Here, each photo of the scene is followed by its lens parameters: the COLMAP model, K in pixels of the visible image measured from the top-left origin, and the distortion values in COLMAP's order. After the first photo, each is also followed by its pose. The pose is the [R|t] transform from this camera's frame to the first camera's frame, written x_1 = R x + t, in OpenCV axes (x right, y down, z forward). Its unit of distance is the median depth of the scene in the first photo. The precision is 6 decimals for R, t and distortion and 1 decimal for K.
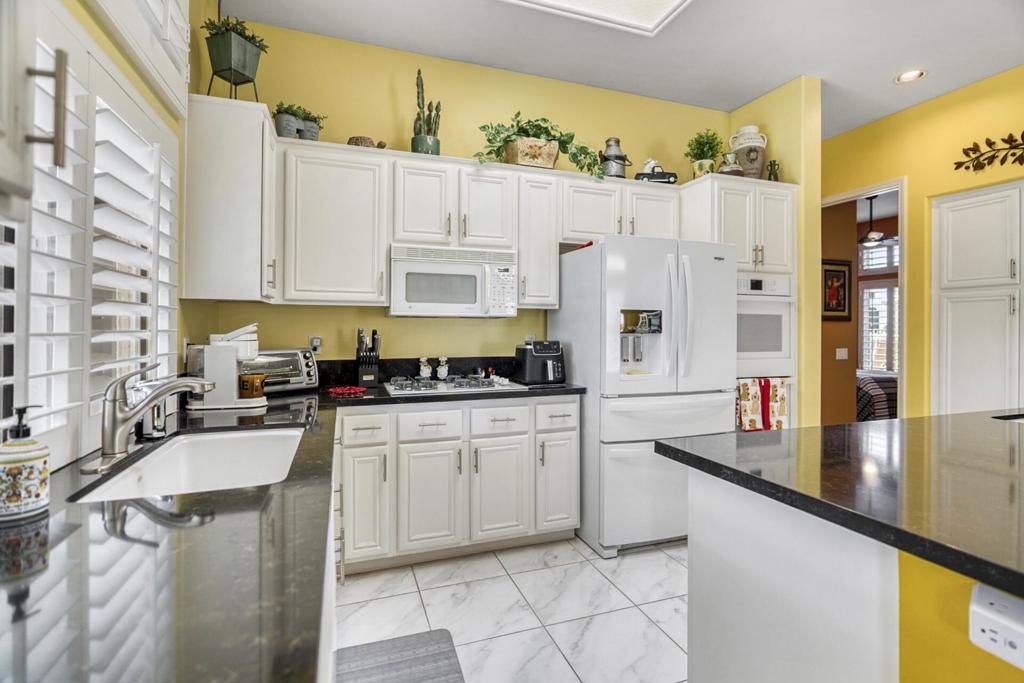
lens RADIAL K [[485.6, 0, 498.2], [0, 485.6, 324.4], [0, 0, 1]] dist [-0.010509, 0.002036]
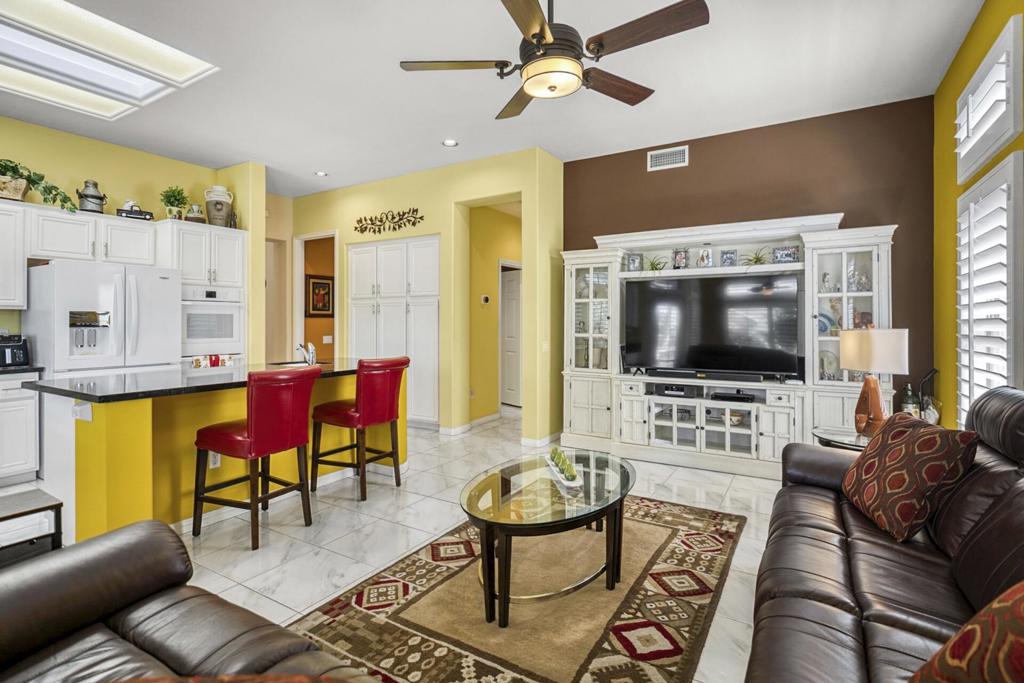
lens RADIAL K [[485.6, 0, 509.4], [0, 485.6, 321.9], [0, 0, 1]] dist [-0.010509, 0.002036]
pose [[0.781521, -0.006190, 0.623848, 0.312216], [-0.000213, 0.999948, 0.010188, -0.010563], [-0.623879, -0.008094, 0.781479, -0.769686]]
